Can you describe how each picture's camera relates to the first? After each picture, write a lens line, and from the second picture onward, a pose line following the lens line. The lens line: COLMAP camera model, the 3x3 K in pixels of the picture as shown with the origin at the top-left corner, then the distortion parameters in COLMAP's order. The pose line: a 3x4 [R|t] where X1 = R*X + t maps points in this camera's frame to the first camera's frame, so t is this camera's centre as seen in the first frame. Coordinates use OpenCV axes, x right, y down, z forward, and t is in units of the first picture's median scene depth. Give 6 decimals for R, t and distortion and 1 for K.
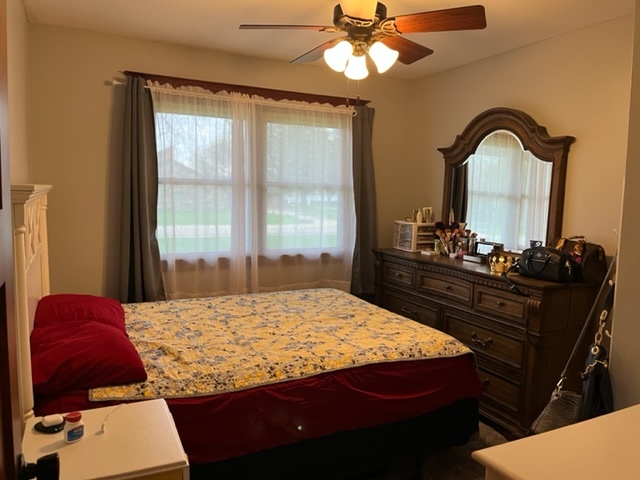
lens RADIAL K [[485.3, 0, 312.9], [0, 485.3, 244.7], [0, 0, 1]] dist [0.059934, -0.075702]
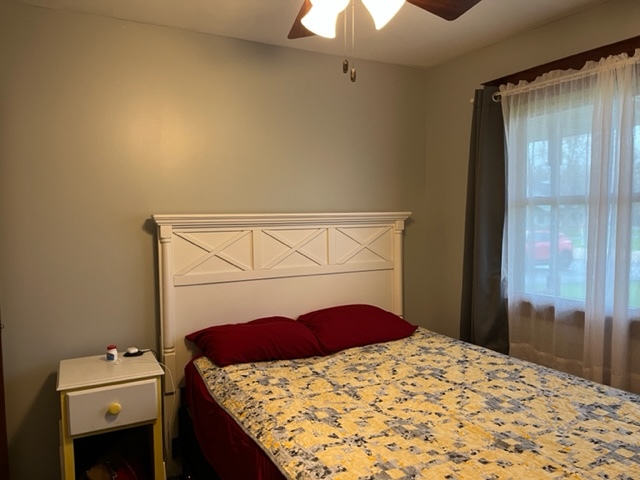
lens RADIAL K [[485.3, 0, 308.5], [0, 485.3, 248.1], [0, 0, 1]] dist [0.059934, -0.075702]
pose [[0.028654, 0.049003, -0.998388, 0.588623], [-0.092806, 0.994614, 0.046154, -0.069799], [0.995272, 0.091334, 0.033047, 0.750342]]
